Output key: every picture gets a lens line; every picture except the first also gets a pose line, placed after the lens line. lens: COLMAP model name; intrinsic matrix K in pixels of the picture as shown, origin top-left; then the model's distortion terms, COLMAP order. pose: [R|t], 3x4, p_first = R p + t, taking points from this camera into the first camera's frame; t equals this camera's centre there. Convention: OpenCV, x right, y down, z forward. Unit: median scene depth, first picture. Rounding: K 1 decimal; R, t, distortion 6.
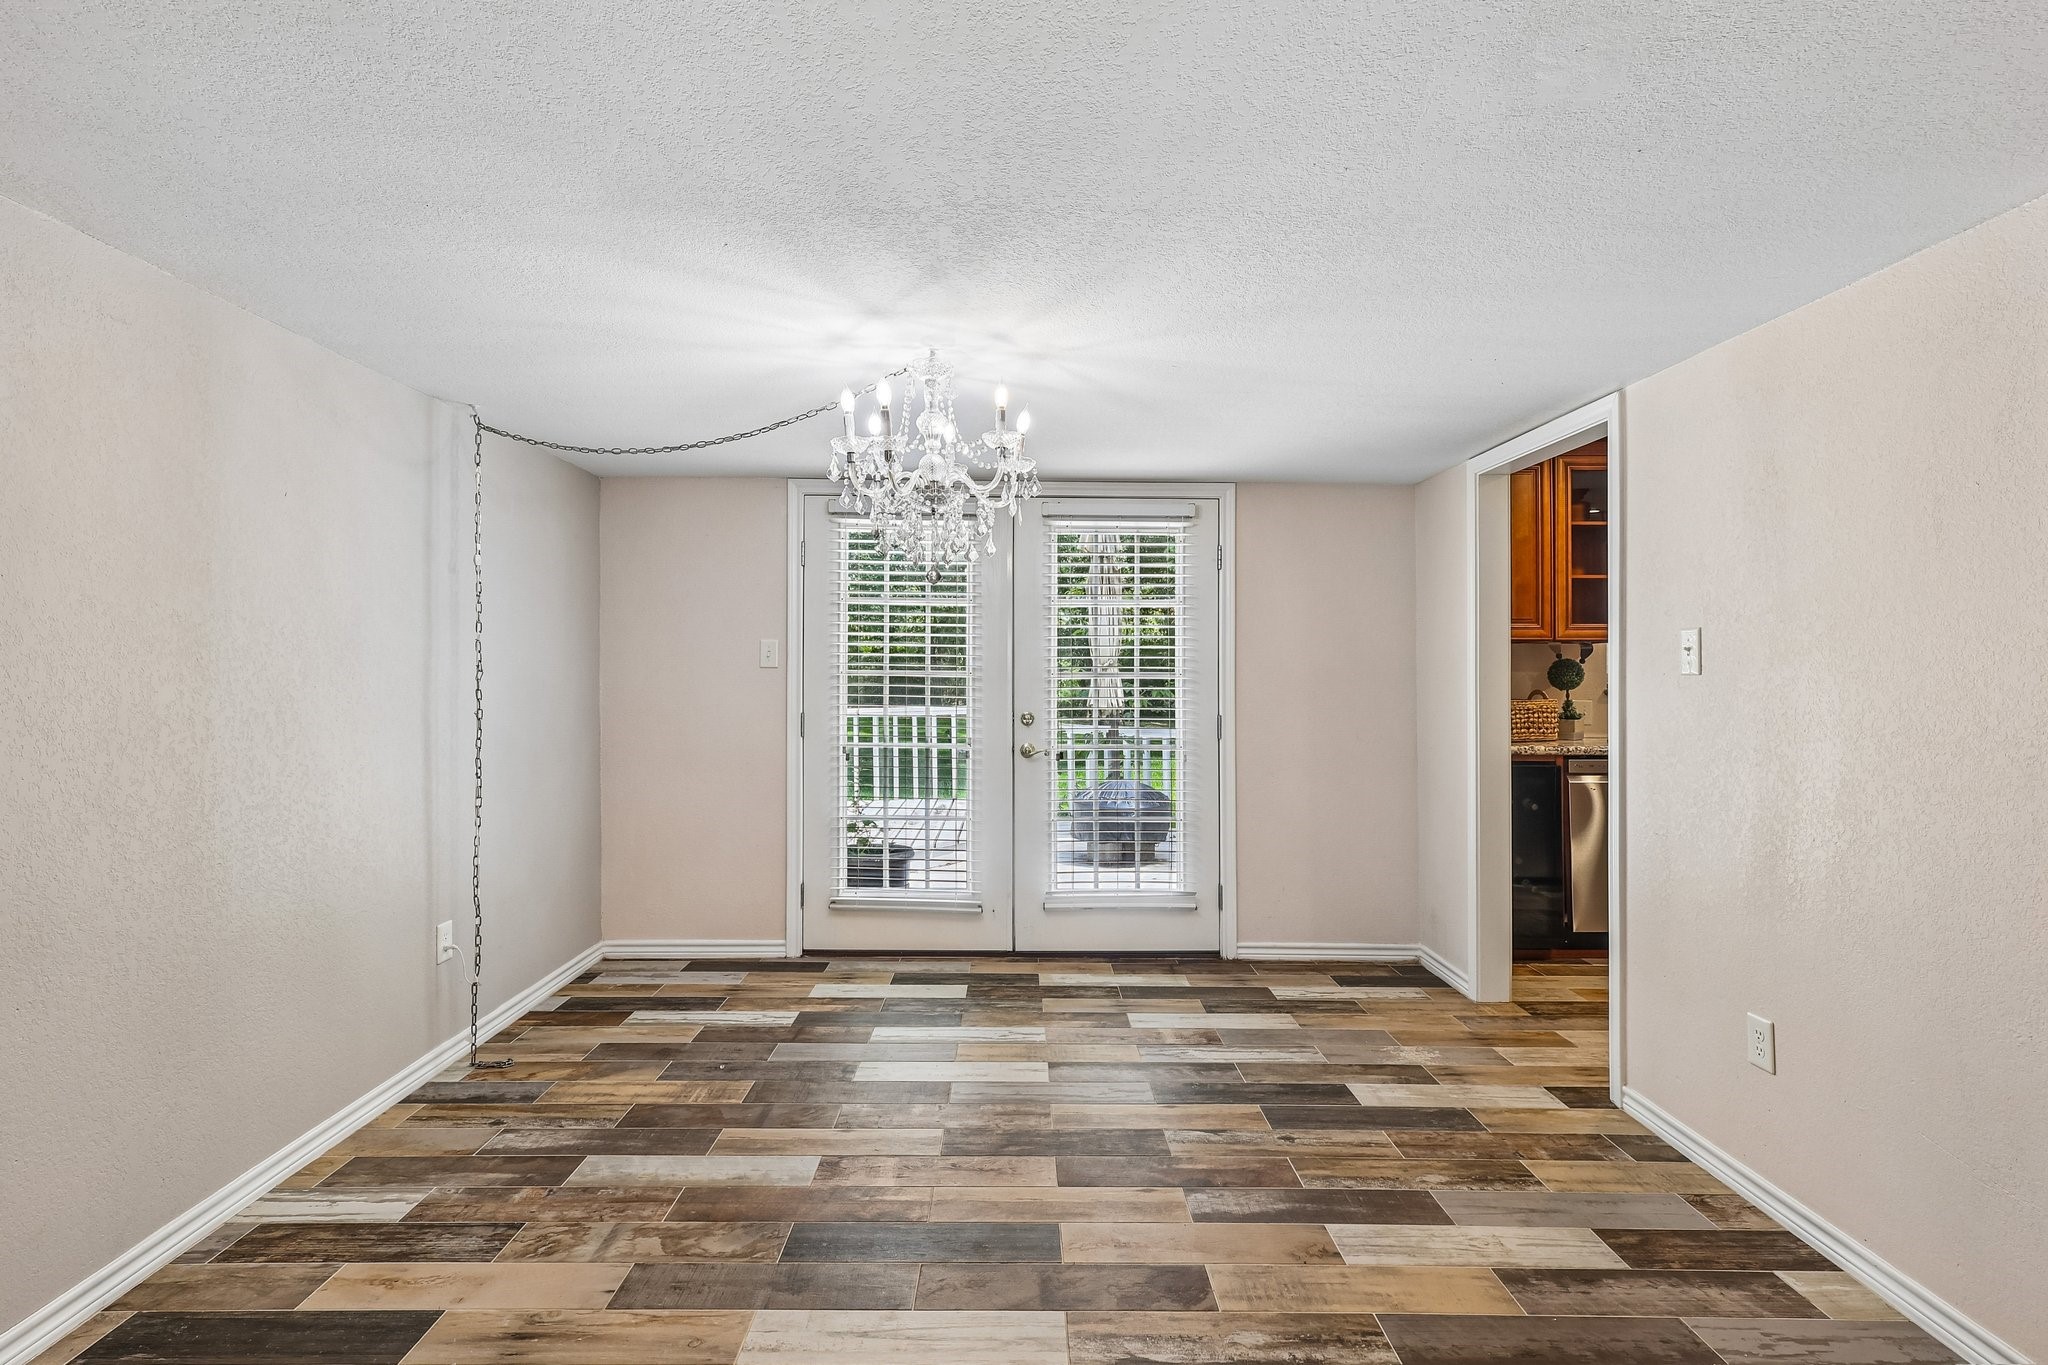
lens RADIAL K [[975.4, 0, 1027.0], [0, 975.4, 677.4], [0, 0, 1]] dist [-0.001008, -0.000300]
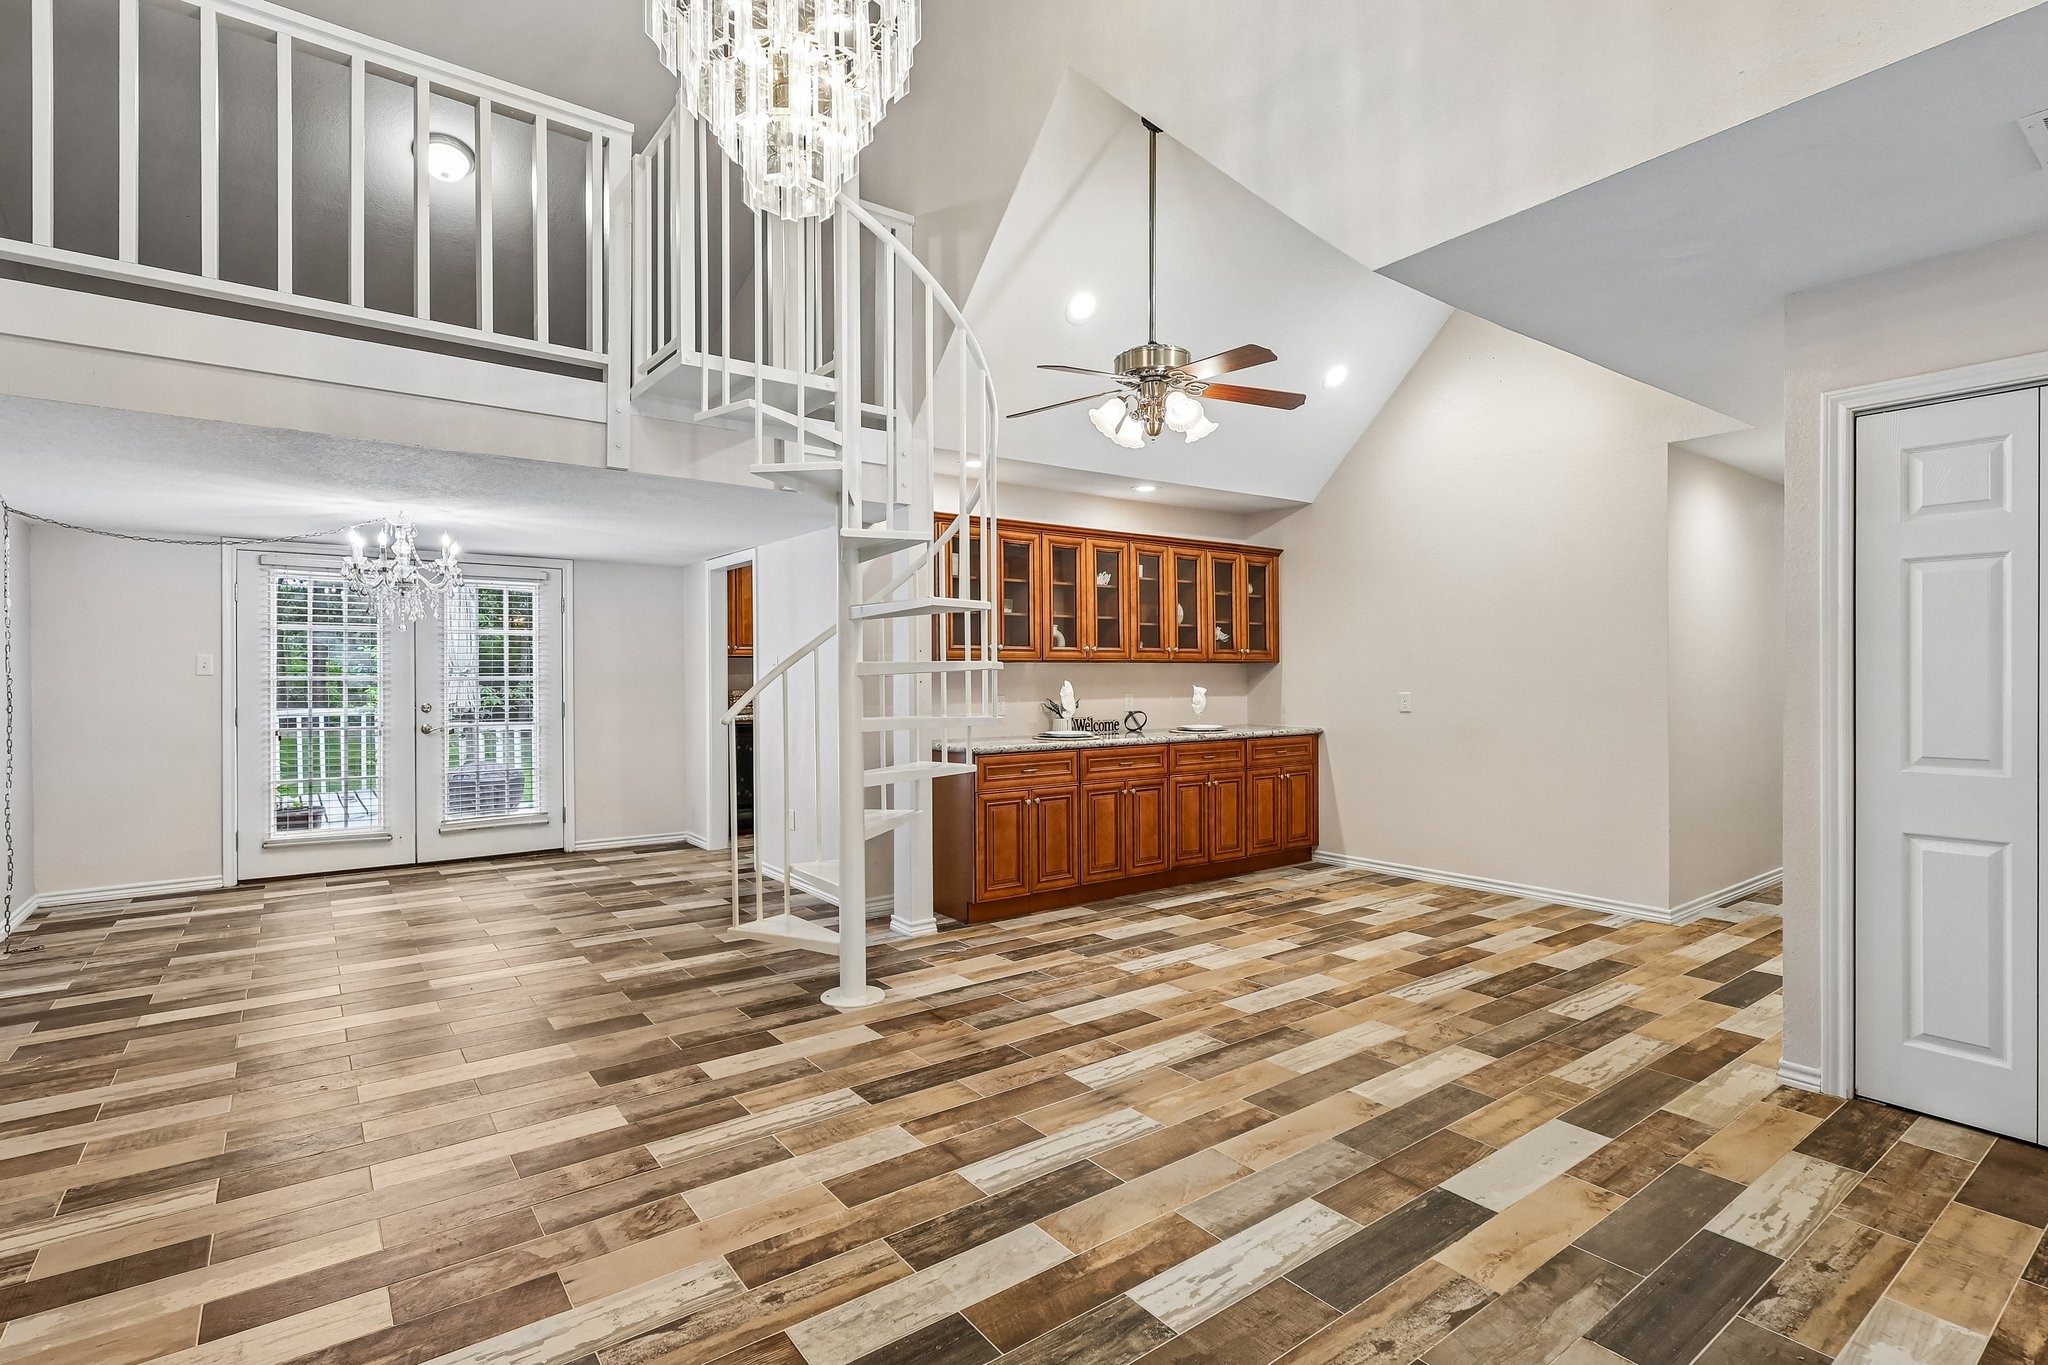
lens RADIAL K [[975.4, 0, 1016.6], [0, 975.4, 673.8], [0, 0, 1]] dist [-0.001008, -0.000300]
pose [[0.807721, -0.004399, 0.589548, -0.207345], [0.007333, 0.999970, -0.002585, -0.000357], [-0.589519, 0.006411, 0.807729, -1.053763]]
